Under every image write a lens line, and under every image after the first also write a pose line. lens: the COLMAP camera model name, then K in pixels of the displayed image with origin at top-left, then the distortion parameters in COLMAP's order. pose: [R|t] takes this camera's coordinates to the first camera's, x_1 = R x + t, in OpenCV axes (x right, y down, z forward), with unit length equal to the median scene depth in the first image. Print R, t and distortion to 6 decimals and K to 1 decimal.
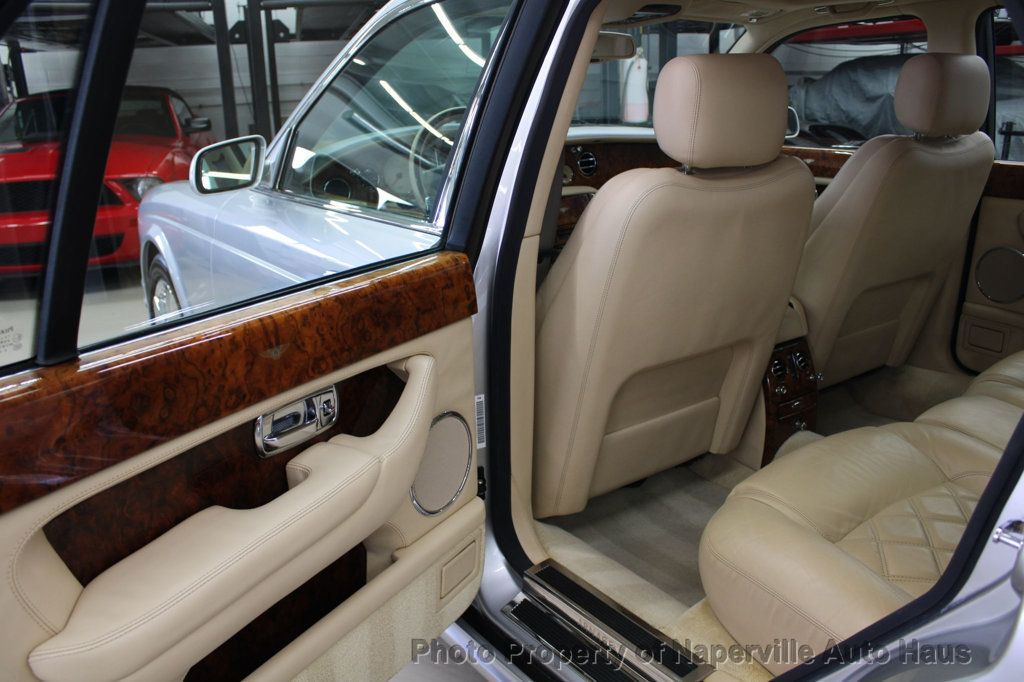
lens RADIAL K [[871.2, 0, 508.6], [0, 871.2, 342.8], [0, 0, 1]] dist [-0.169326, 0.168395]
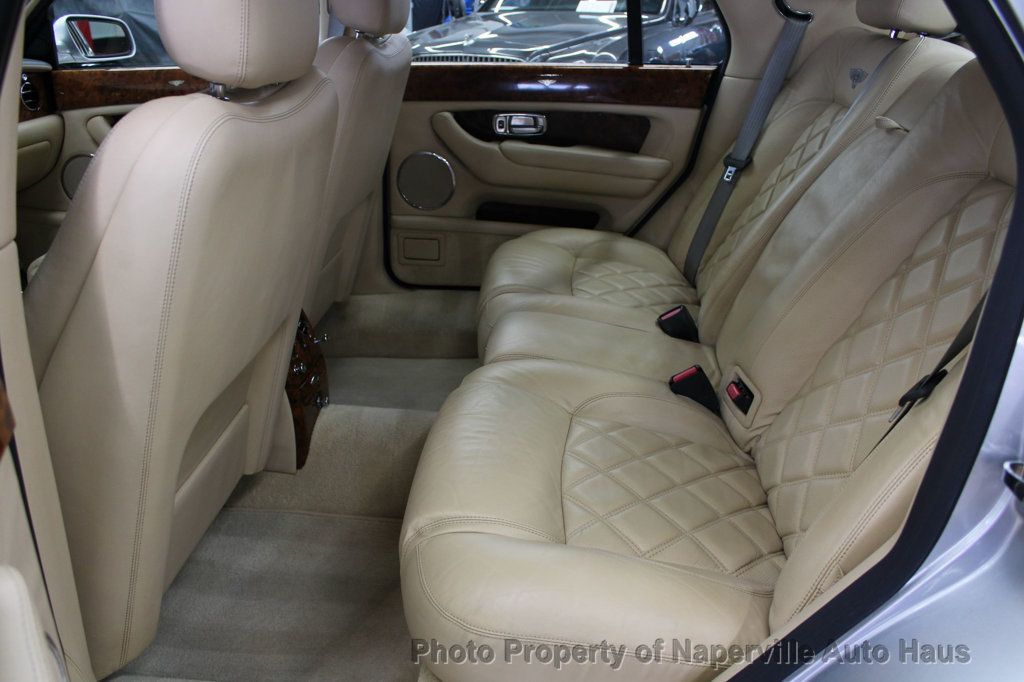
lens RADIAL K [[871.2, 0, 508.6], [0, 871.2, 342.8], [0, 0, 1]] dist [-0.169326, 0.168395]
pose [[0.655980, -0.274389, 0.703136, -0.115633], [0.216972, 0.960812, 0.172522, -0.067124], [-0.722920, 0.039390, 0.689808, 0.327538]]
